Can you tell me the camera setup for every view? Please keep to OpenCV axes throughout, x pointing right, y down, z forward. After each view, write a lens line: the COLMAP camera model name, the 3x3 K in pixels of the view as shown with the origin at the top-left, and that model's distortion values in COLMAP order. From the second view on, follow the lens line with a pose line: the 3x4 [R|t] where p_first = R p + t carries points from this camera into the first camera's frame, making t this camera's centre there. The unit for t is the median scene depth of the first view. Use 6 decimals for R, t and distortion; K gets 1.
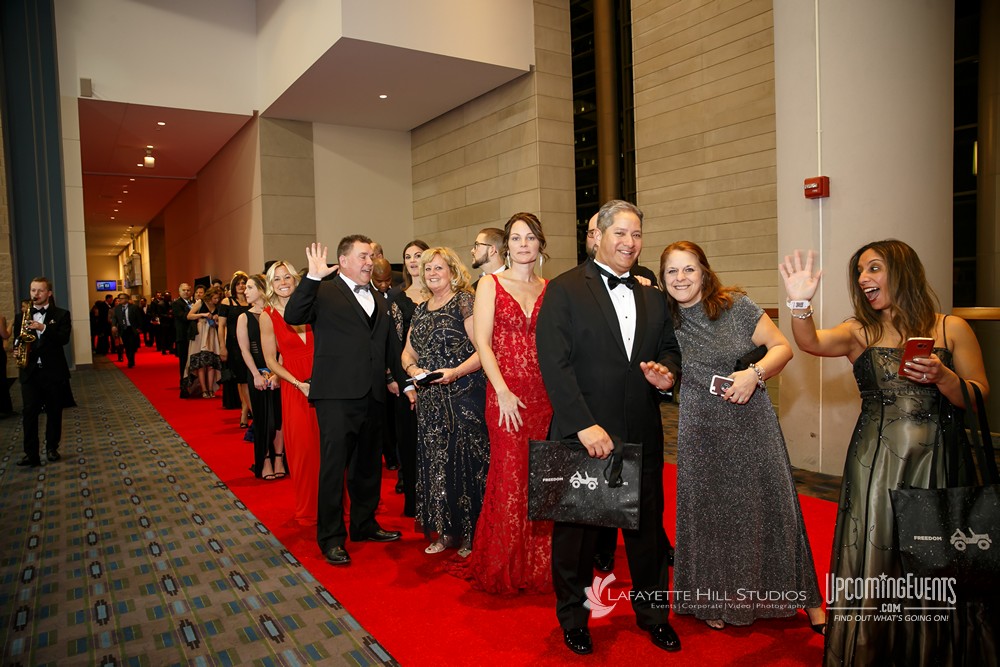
lens RADIAL K [[677.8, 0, 500.0], [0, 677.8, 333.5], [0, 0, 1]] dist [-0.113193, 0.083042]
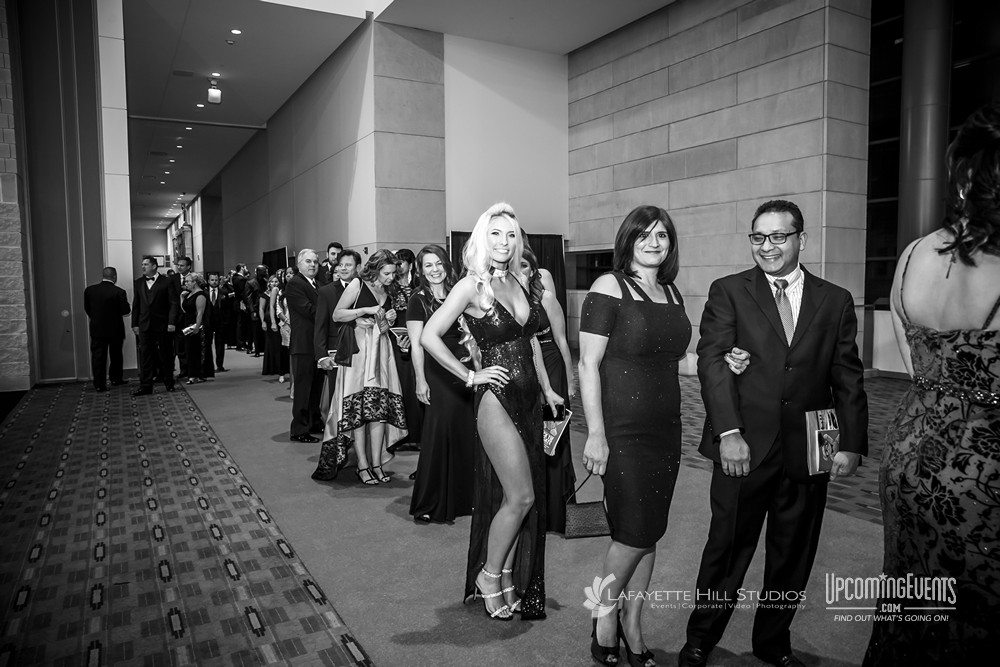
lens RADIAL K [[677.8, 0, 500.0], [0, 677.8, 333.5], [0, 0, 1]] dist [-0.113193, 0.083042]
pose [[0.998252, 0.023359, -0.054282, -0.173224], [-0.022046, 0.999452, 0.024674, -0.013617], [0.054828, -0.023434, 0.998221, 0.279312]]
